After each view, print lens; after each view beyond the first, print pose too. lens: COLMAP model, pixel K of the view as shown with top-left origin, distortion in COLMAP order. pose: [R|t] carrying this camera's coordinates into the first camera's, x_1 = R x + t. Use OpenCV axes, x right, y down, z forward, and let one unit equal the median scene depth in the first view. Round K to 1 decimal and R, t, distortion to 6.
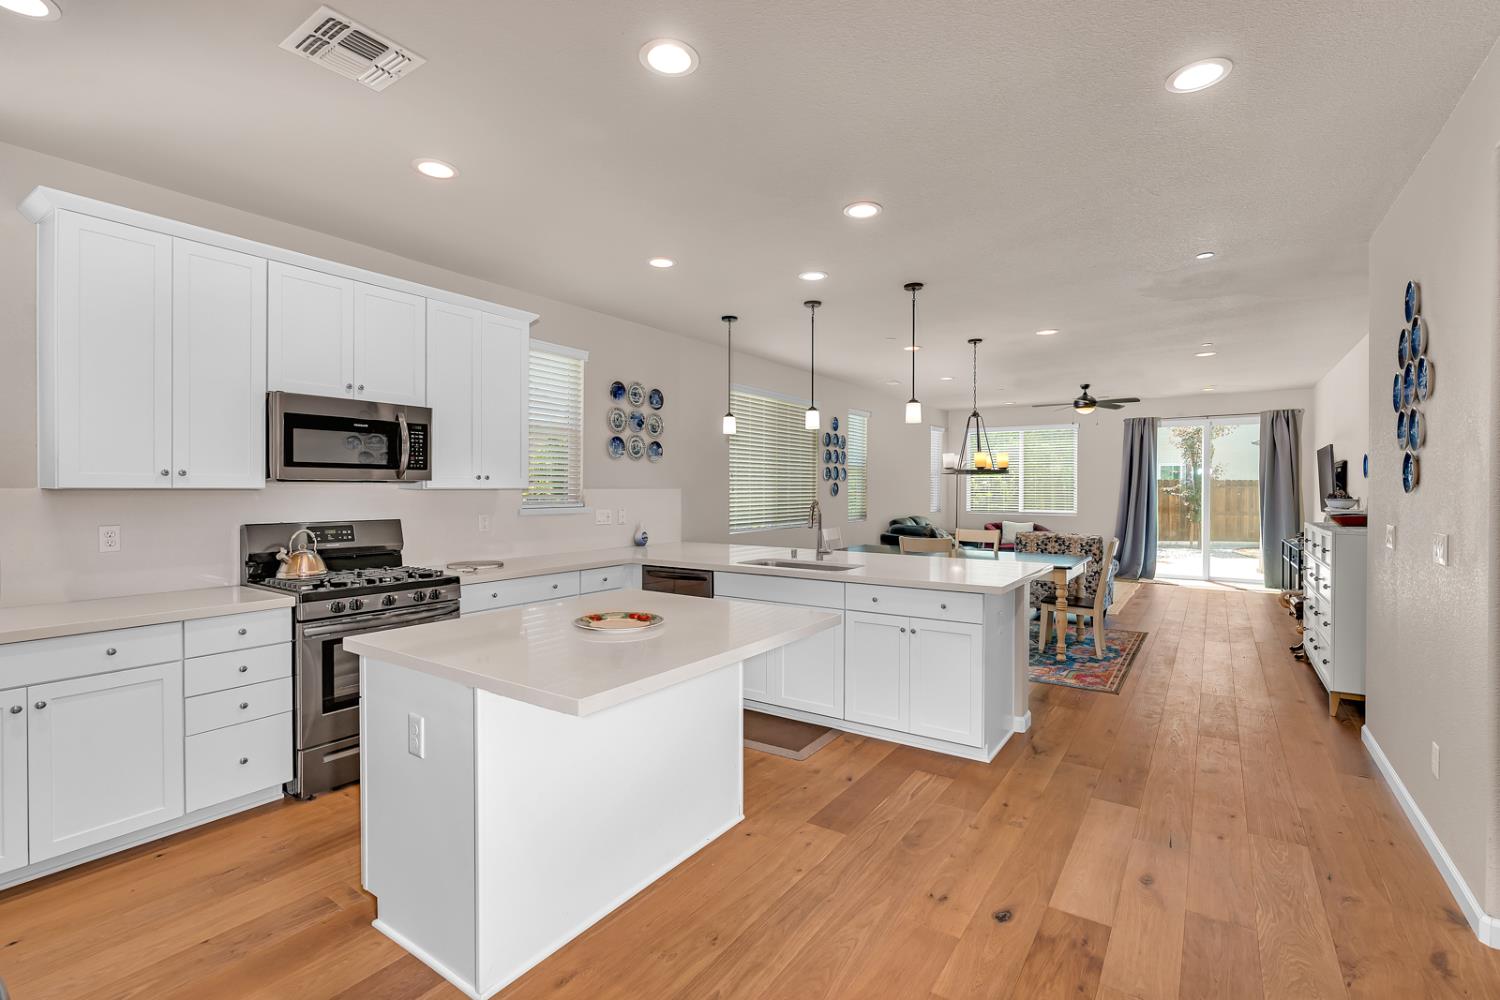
lens RADIAL K [[688.8, 0, 747.0], [0, 688.8, 496.3], [0, 0, 1]] dist [-0.002159, -0.000019]
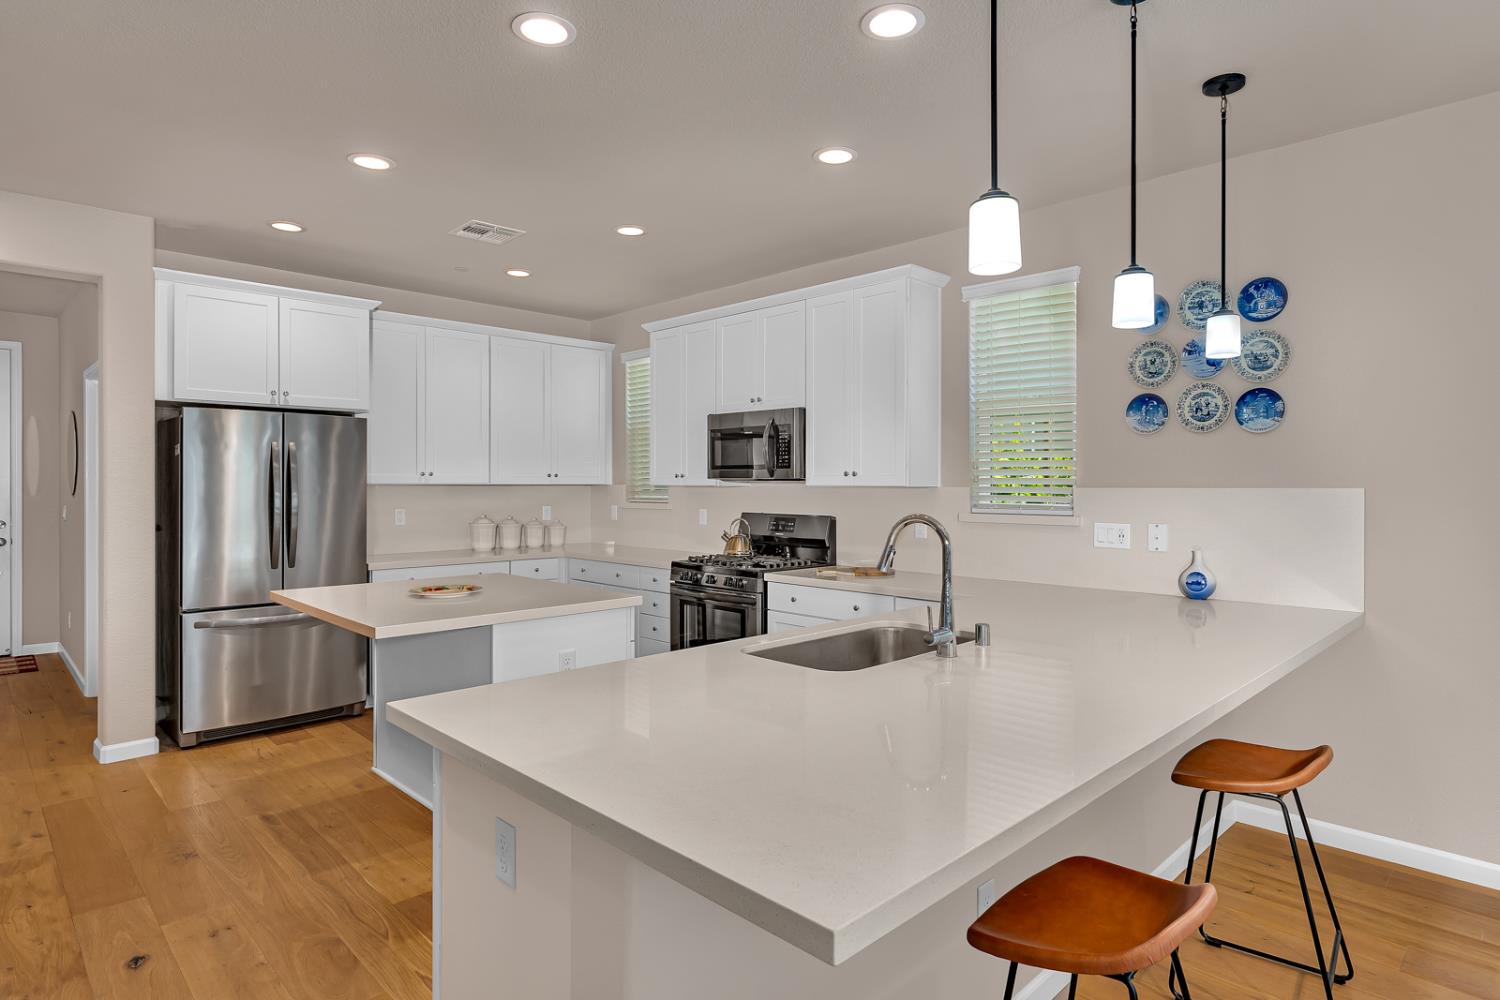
lens RADIAL K [[810.2, 0, 748.1], [0, 810.2, 489.7], [0, 0, 1]] dist [0.000429, 0.000039]
pose [[-0.195873, -0.001407, -0.980628, 0.480400], [-0.018687, 0.999823, 0.002298, -0.004853], [0.980451, 0.018775, -0.195864, 0.760288]]
